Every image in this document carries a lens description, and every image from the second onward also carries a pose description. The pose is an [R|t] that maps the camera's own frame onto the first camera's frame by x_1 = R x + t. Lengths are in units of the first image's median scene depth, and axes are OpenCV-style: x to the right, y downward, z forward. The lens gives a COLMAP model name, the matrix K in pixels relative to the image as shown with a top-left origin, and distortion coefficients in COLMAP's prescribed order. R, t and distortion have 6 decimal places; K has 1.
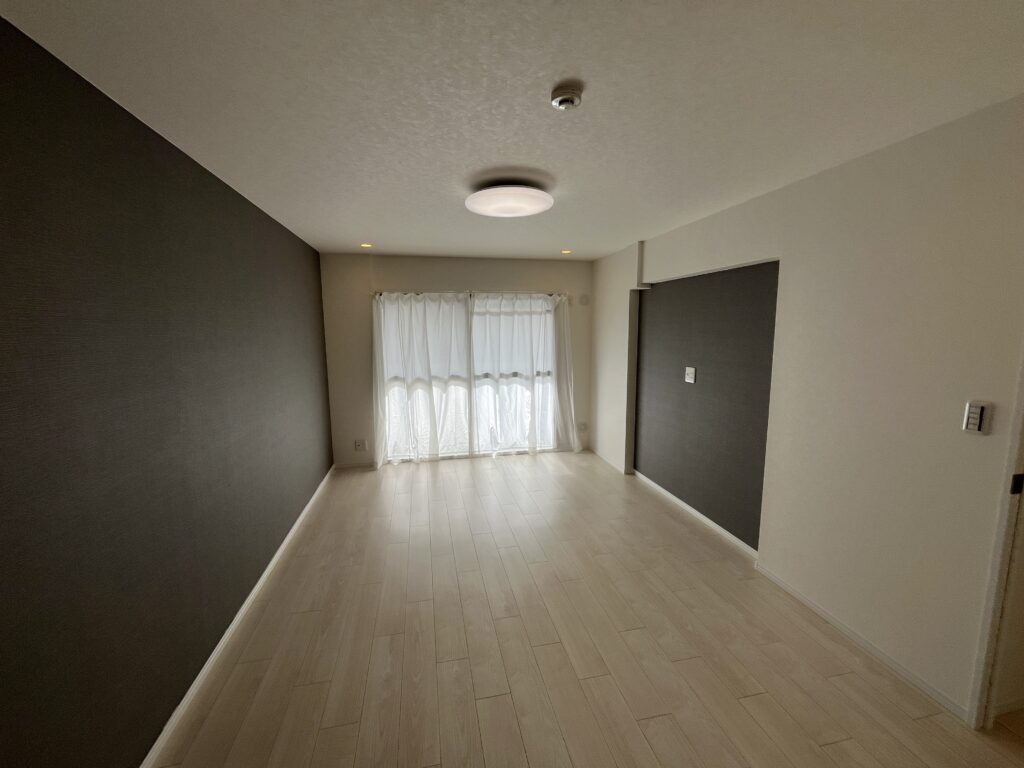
lens RADIAL K [[417.4, 0, 512.5], [0, 417.4, 381.5], [0, 0, 1]] dist [-0.002084, -0.000201]
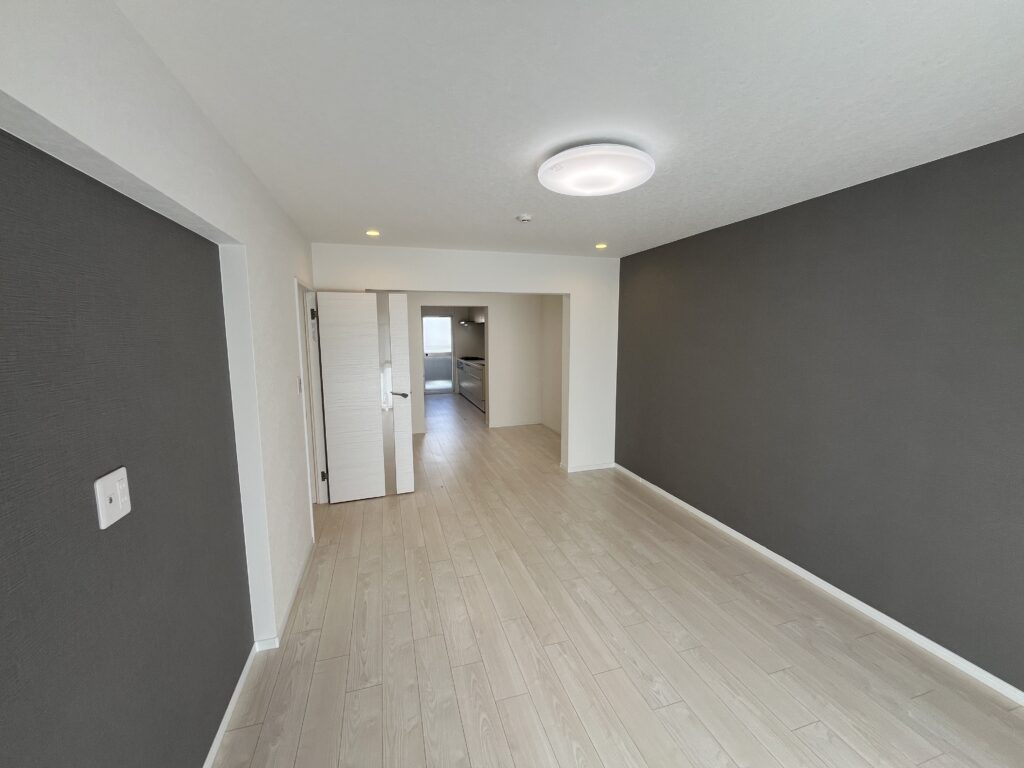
lens RADIAL K [[417.4, 0, 512.5], [0, 417.4, 381.5], [0, 0, 1]] dist [-0.002084, -0.000201]
pose [[-0.995999, 0.018990, -0.087323, 0.115891], [-0.003336, 0.968579, 0.248685, -0.124764], [0.089302, 0.247982, -0.964640, 0.934462]]
